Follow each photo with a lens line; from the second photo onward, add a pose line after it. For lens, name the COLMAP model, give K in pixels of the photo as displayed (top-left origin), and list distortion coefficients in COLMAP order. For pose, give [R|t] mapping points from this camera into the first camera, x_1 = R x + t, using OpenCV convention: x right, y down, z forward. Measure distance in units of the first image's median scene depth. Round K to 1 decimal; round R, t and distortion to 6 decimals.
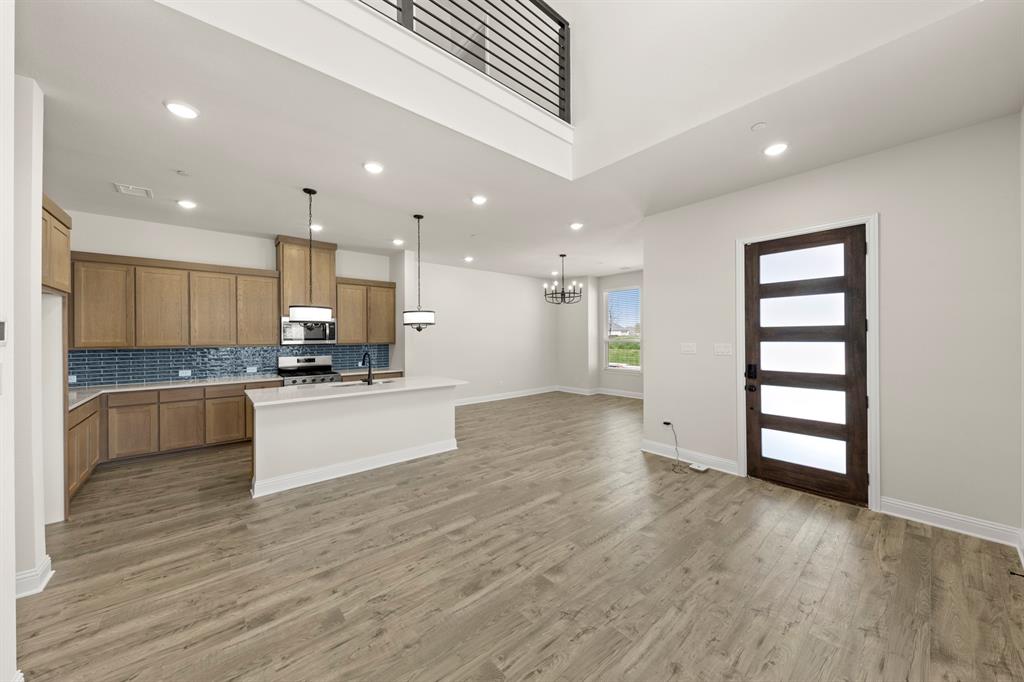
lens RADIAL K [[340.4, 0, 512.9], [0, 340.4, 328.4], [0, 0, 1]] dist [-0.000187, -0.001003]
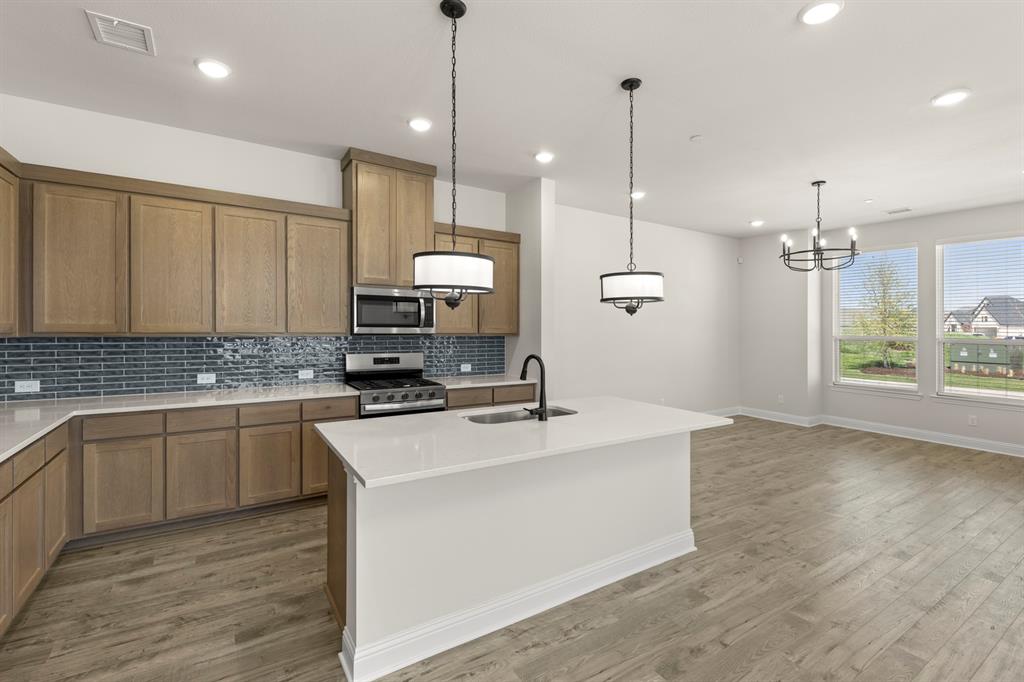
lens RADIAL K [[436.3, 0, 526.0], [0, 436.3, 320.9], [0, 0, 1]] dist [0.006898, -0.003536]
pose [[0.991825, 0.017446, -0.126409, -0.296066], [-0.015763, 0.999774, 0.014298, 0.010024], [0.126630, -0.012188, 0.991875, 0.294666]]
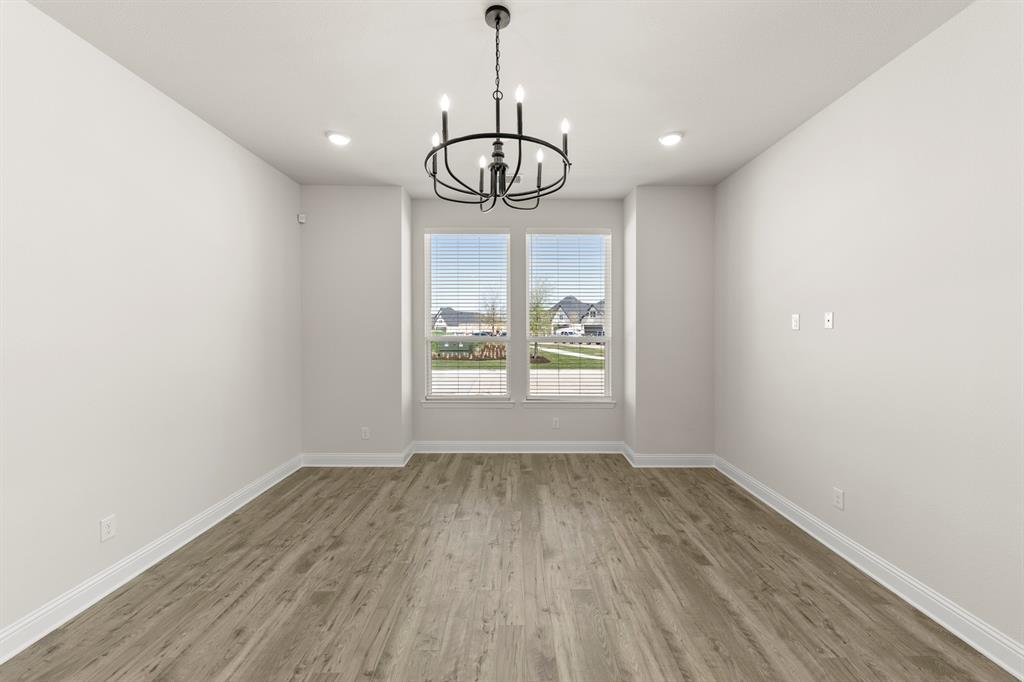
lens RADIAL K [[375.6, 0, 502.2], [0, 375.6, 334.4], [0, 0, 1]] dist [0.000199, 0.000063]
pose [[0.649988, -0.003600, 0.759936, -0.088716], [-0.023317, 0.999423, 0.024678, 0.027815], [-0.759587, -0.033760, 0.649529, 1.027154]]
